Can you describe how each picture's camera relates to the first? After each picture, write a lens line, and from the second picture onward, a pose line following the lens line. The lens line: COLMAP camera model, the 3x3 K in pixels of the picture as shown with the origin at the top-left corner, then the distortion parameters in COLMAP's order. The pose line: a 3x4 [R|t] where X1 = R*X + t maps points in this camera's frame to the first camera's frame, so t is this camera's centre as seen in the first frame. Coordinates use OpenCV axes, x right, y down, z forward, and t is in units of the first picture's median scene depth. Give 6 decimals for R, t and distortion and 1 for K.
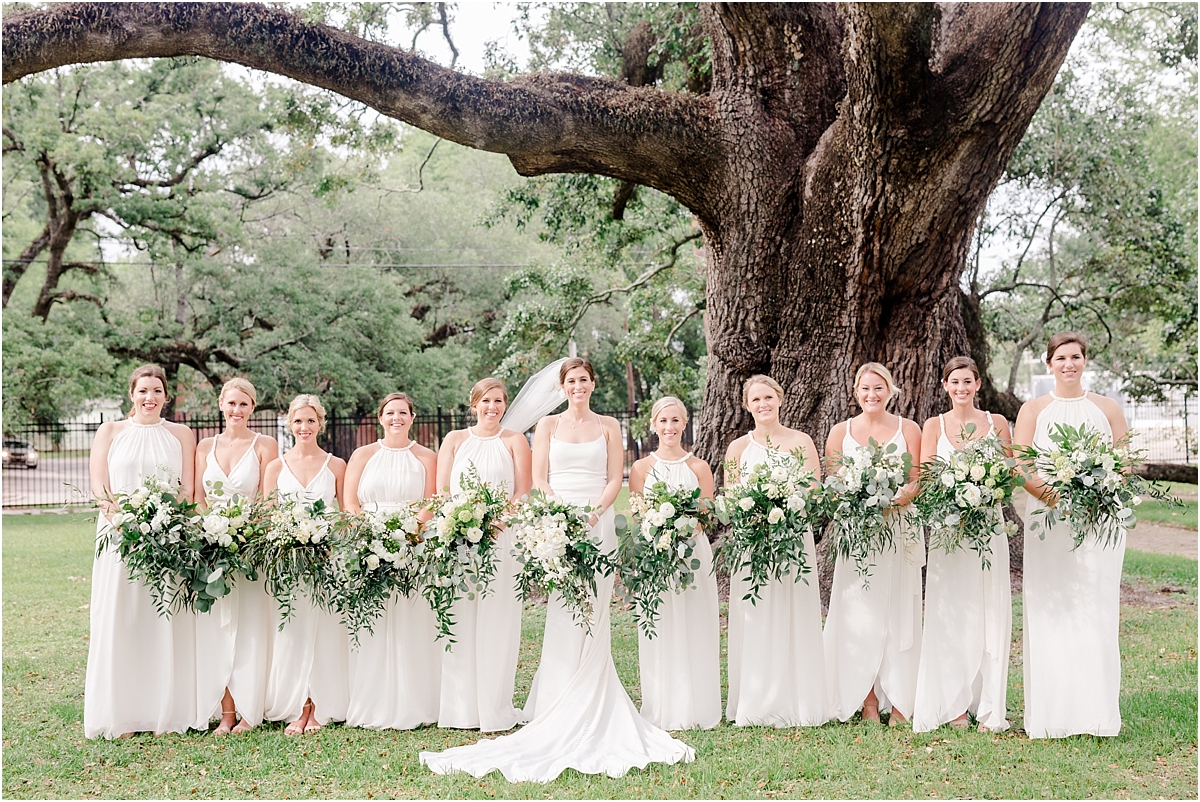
lens RADIAL K [[1808.8, 0, 600.0], [0, 1808.8, 401.0], [0, 0, 1]] dist [0.008605, 0.000773]
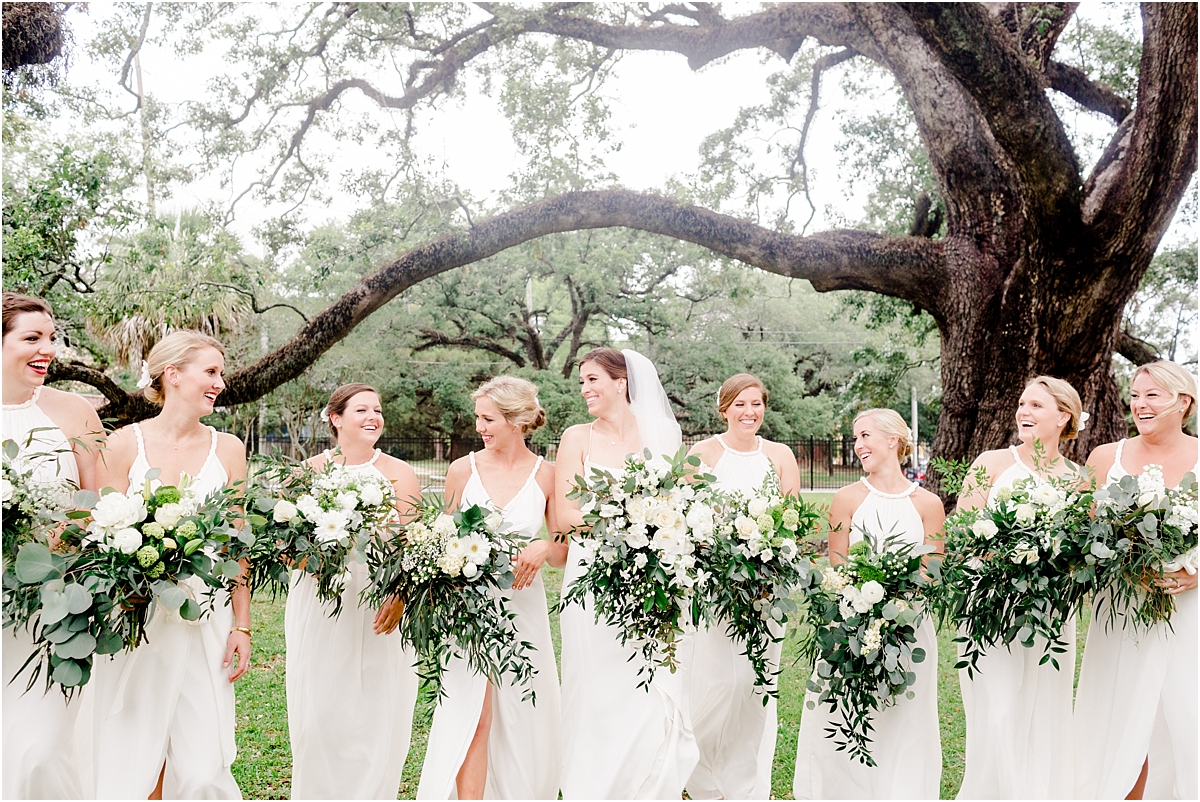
lens RADIAL K [[1206.3, 0, 600.0], [0, 1206.3, 401.0], [0, 0, 1]] dist [-0.001290, -0.009215]
pose [[0.957469, 0.015877, -0.288098, 0.081450], [-0.022869, 0.999520, -0.020922, 0.000333], [0.287628, 0.026621, 0.957372, -0.089640]]
